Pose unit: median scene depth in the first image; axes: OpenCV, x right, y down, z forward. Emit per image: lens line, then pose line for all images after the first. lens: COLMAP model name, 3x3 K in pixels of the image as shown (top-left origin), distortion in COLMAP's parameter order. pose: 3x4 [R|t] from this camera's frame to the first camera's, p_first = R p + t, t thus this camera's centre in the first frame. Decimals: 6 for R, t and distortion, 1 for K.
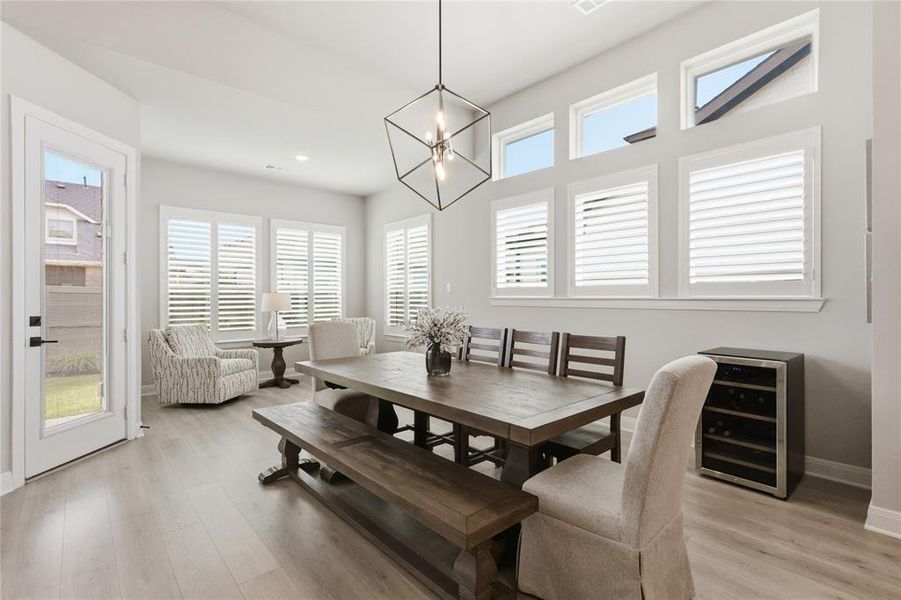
lens RADIAL K [[420.3, 0, 449.4], [0, 420.3, 297.0], [0, 0, 1]] dist [0.001696, 0.001500]
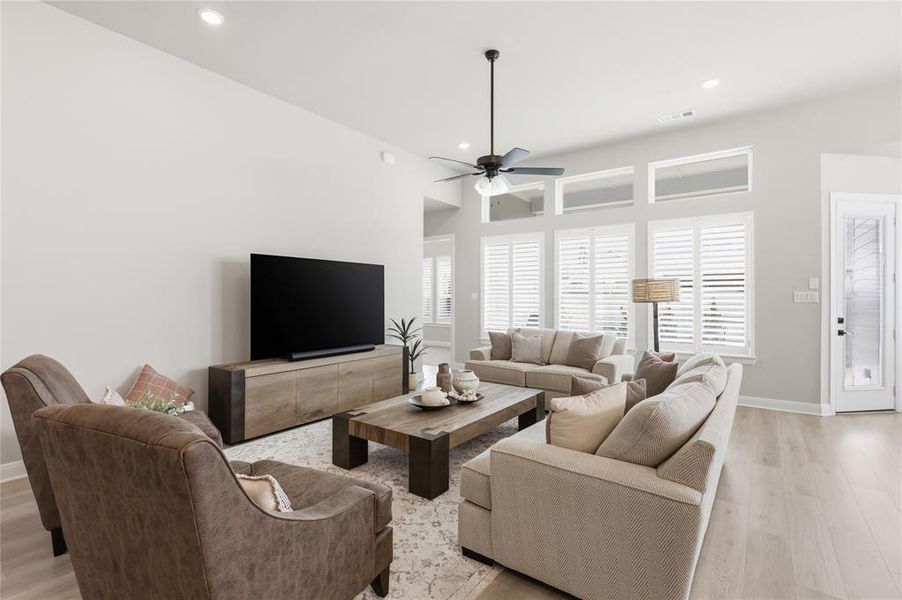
lens RADIAL K [[420.8, 0, 449.9], [0, 420.8, 297.0], [0, 0, 1]] dist [0.001696, 0.001500]
pose [[0.210941, 0.002310, -0.977496, 0.341278], [-0.008754, 0.999962, 0.000474, -0.024351], [0.977460, 0.008457, 0.210953, -0.887457]]
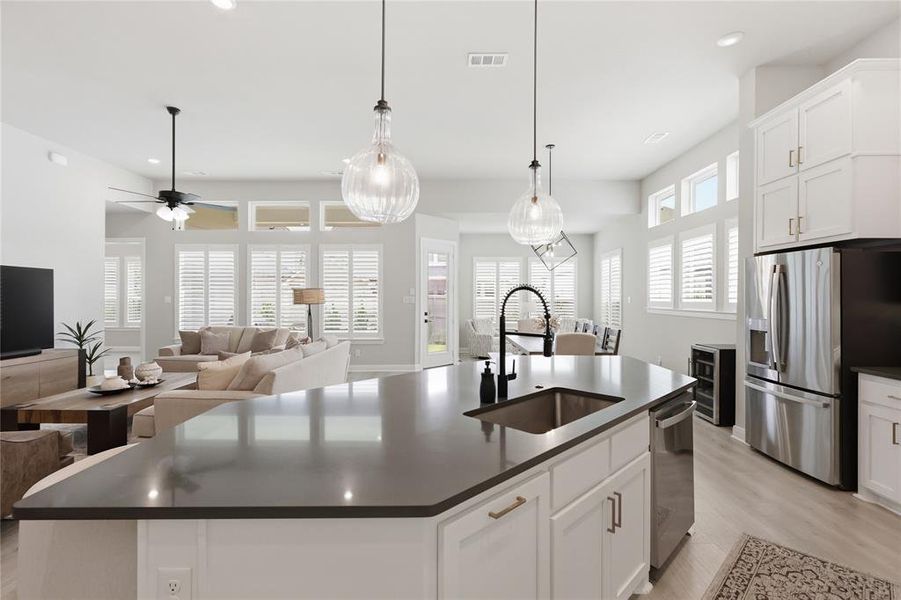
lens RADIAL K [[420.3, 0, 449.4], [0, 420.3, 297.0], [0, 0, 1]] dist [0.001696, 0.001500]
pose [[0.737960, 0.002584, -0.674840, 1.037283], [-0.007835, 0.999958, -0.004739, -0.044122], [0.674799, 0.008785, 0.737949, -0.976831]]
